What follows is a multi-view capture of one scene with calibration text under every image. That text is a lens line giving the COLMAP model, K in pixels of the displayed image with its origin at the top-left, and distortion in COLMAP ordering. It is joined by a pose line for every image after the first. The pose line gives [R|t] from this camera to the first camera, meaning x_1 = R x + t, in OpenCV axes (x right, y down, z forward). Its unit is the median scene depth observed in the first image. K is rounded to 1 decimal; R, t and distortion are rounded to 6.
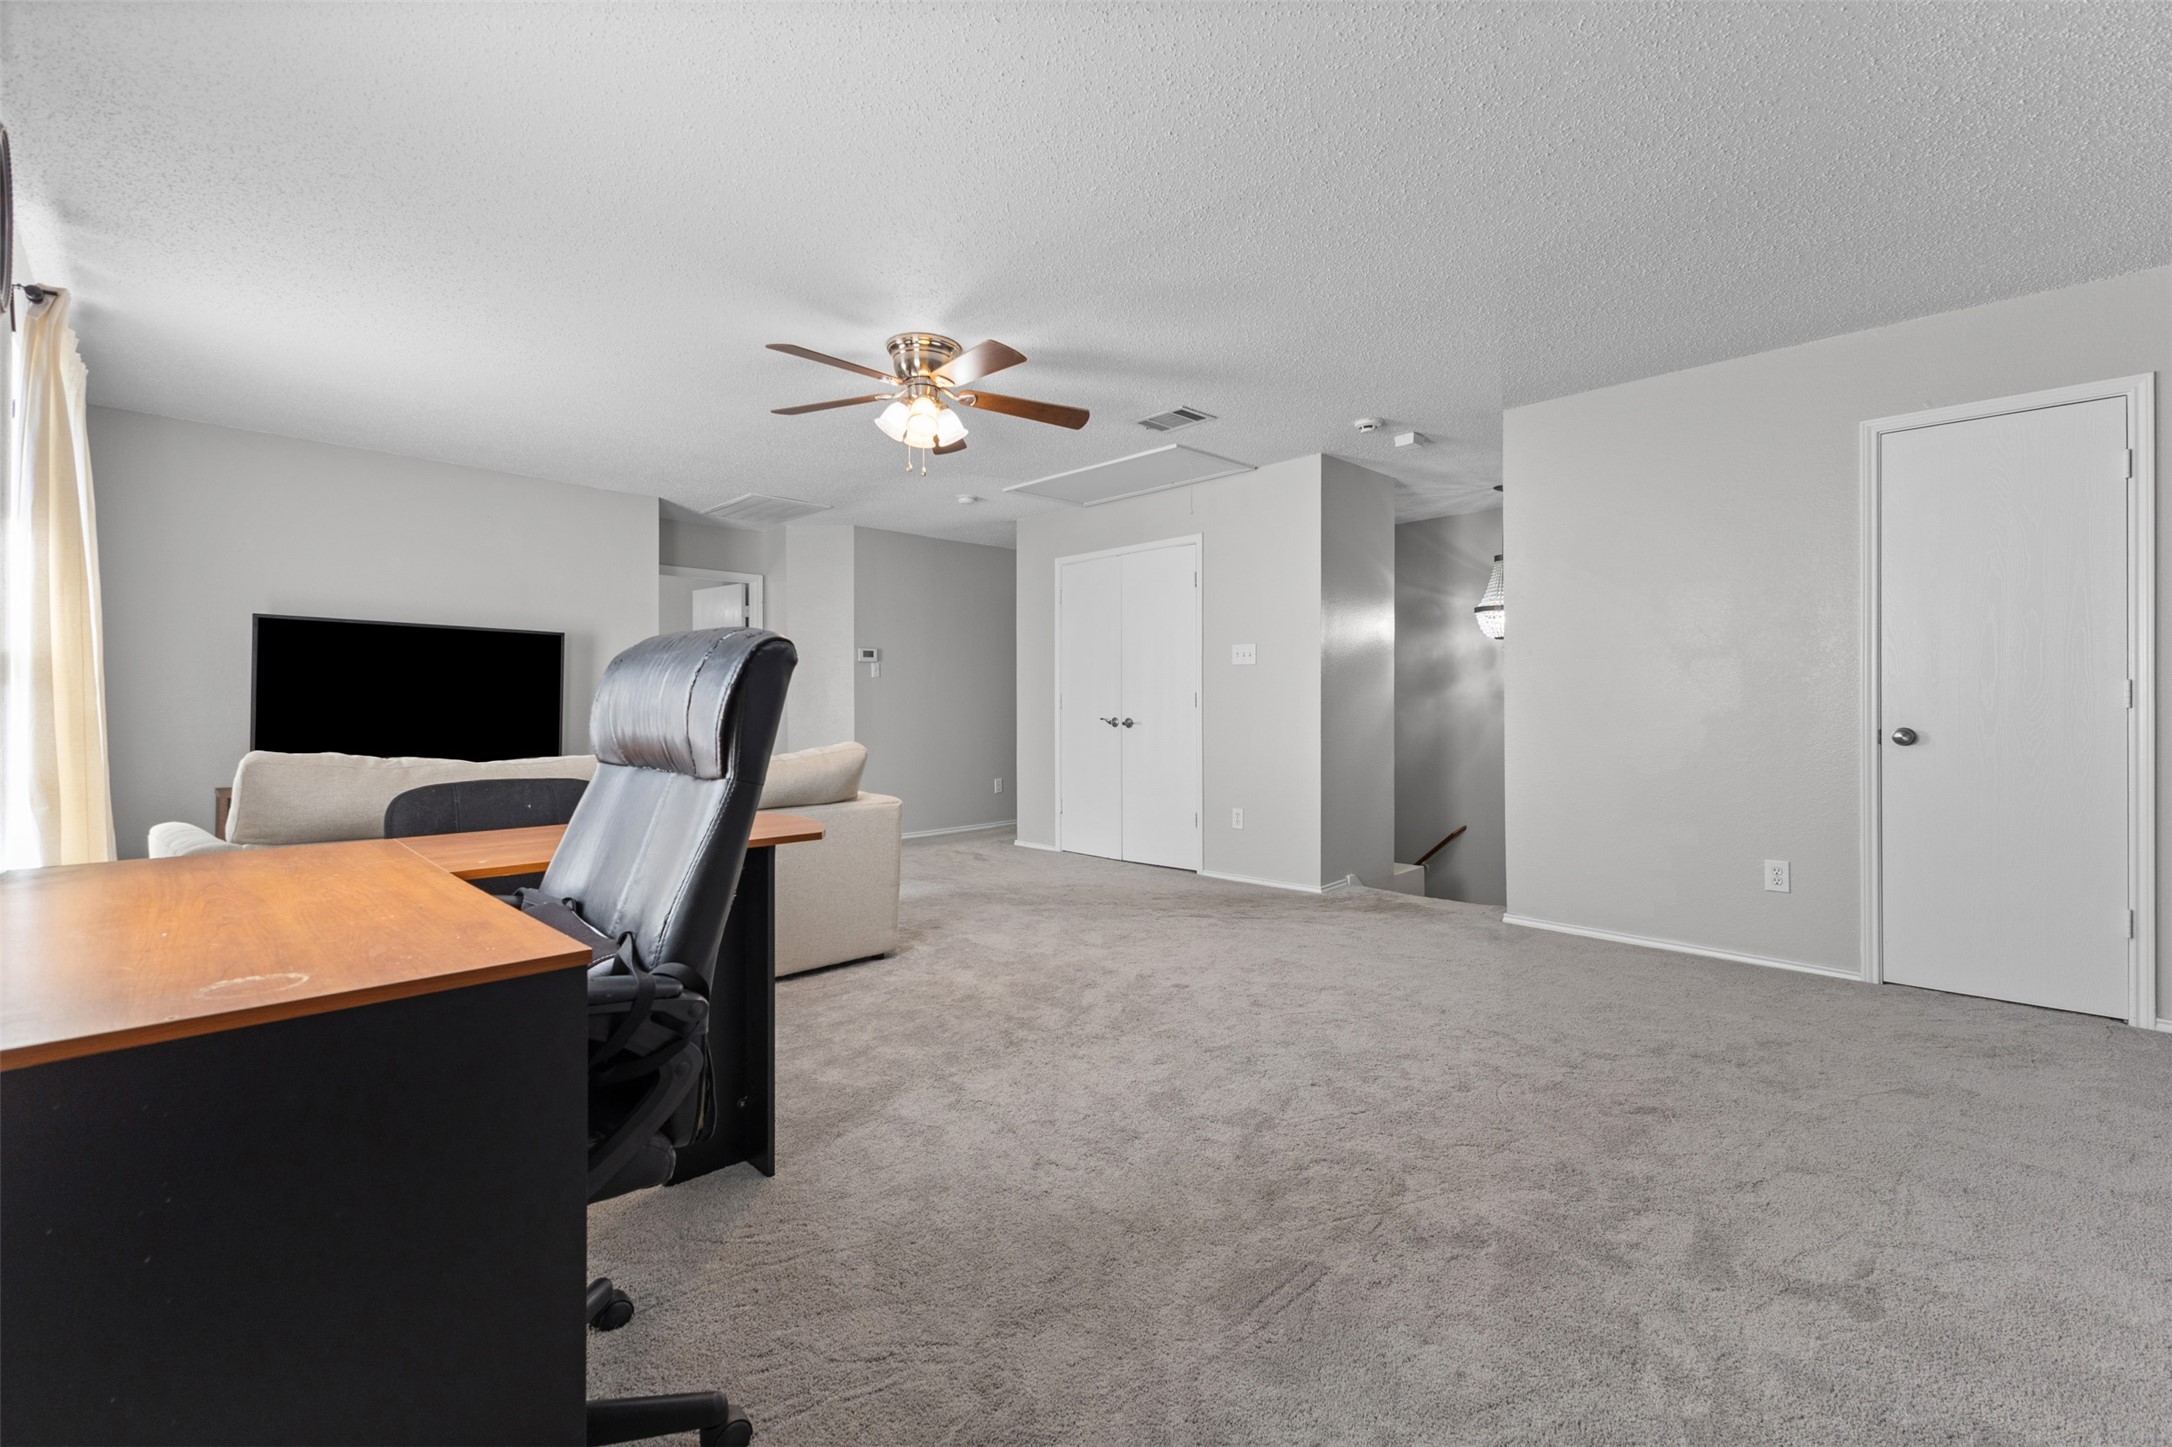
lens RADIAL K [[939.7, 0, 1089.5], [0, 939.7, 705.0], [0, 0, 1]] dist [0.002243, 0.000077]
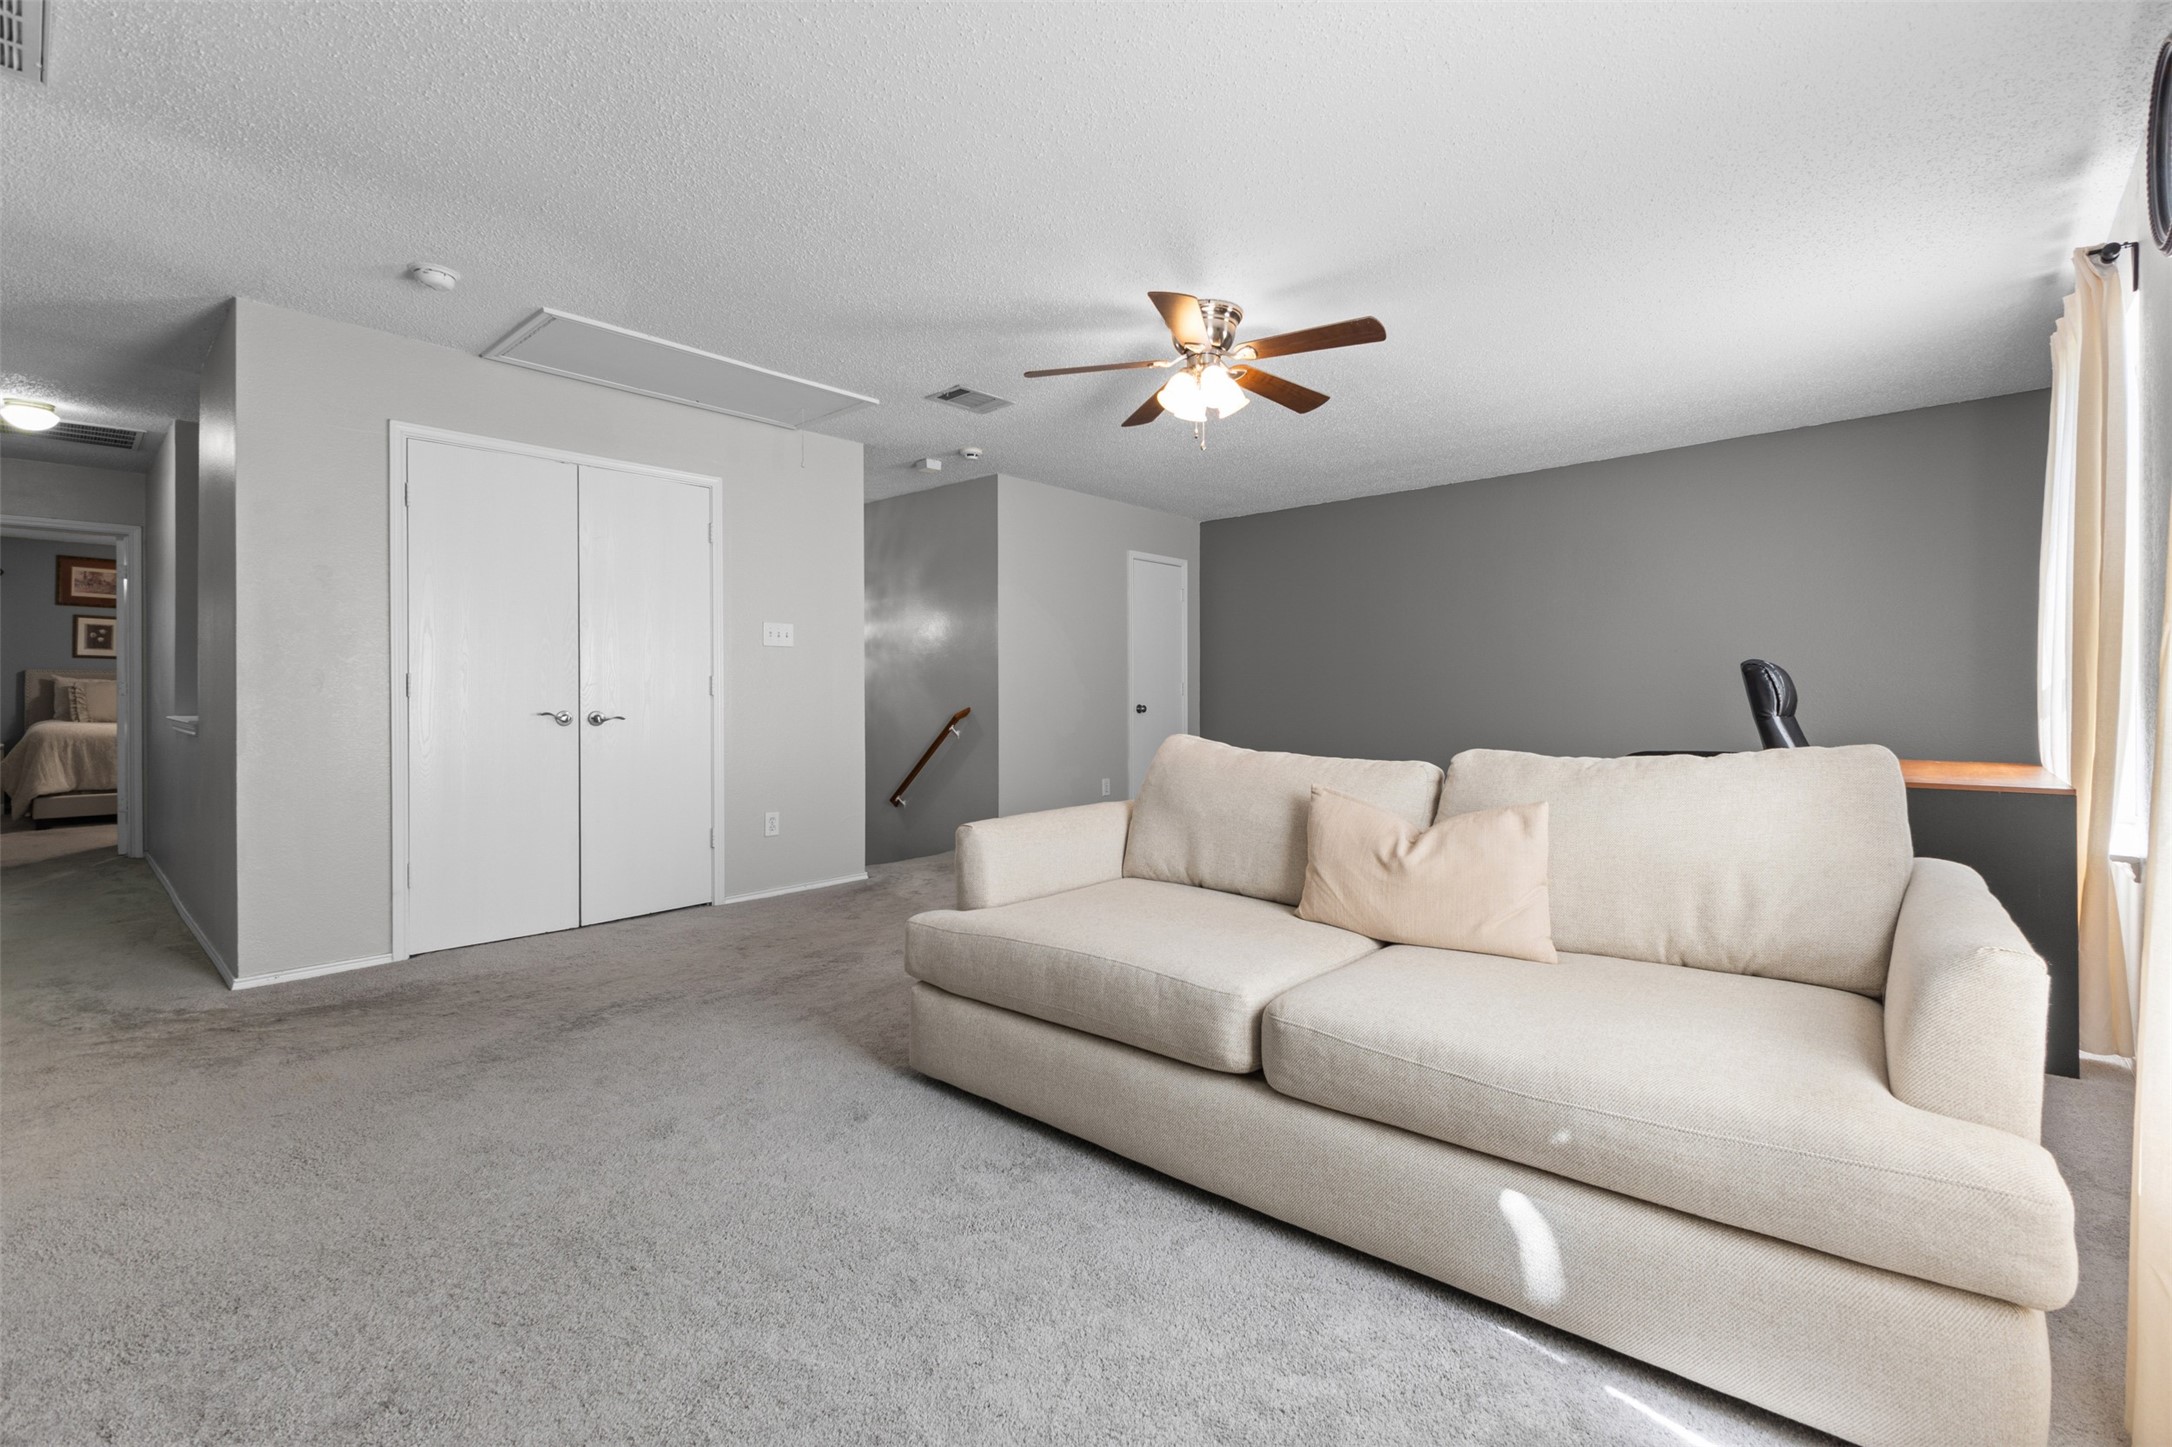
lens RADIAL K [[939.7, 0, 1087.1], [0, 939.7, 717.2], [0, 0, 1]] dist [0.002243, 0.000077]
pose [[-0.062285, -0.016338, 0.997925, -0.724269], [0.006593, 0.999837, 0.016781, 0.010204], [-0.998037, 0.007624, -0.062168, 0.766042]]
